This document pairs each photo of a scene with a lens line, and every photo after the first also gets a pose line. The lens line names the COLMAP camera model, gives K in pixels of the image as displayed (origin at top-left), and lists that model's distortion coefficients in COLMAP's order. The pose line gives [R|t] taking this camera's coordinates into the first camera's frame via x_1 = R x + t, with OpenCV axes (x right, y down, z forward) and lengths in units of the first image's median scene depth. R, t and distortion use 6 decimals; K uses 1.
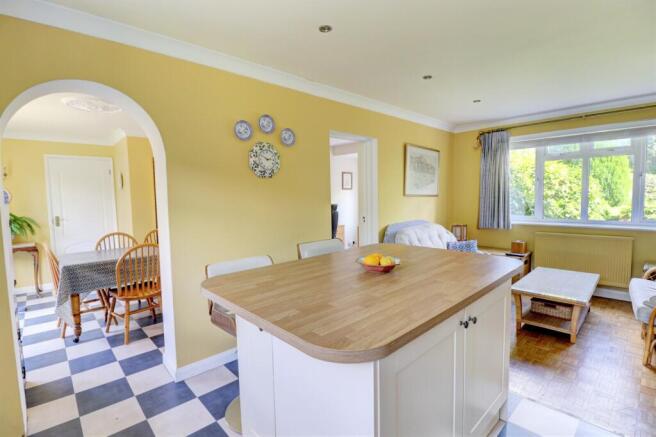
lens RADIAL K [[306.8, 0, 326.3], [0, 306.8, 216.7], [0, 0, 1]] dist [-0.015143, -0.003973]
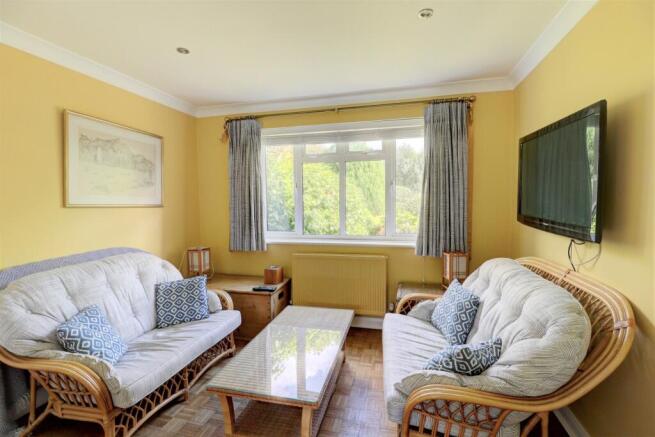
lens RADIAL K [[306.4, 0, 327.2], [0, 306.4, 216.8], [0, 0, 1]] dist [-0.015143, -0.003973]
pose [[0.837519, -0.021391, 0.545990, 0.321840], [0.038174, 0.999082, -0.019415, -0.021153], [-0.545074, 0.037103, 0.837567, 0.285750]]
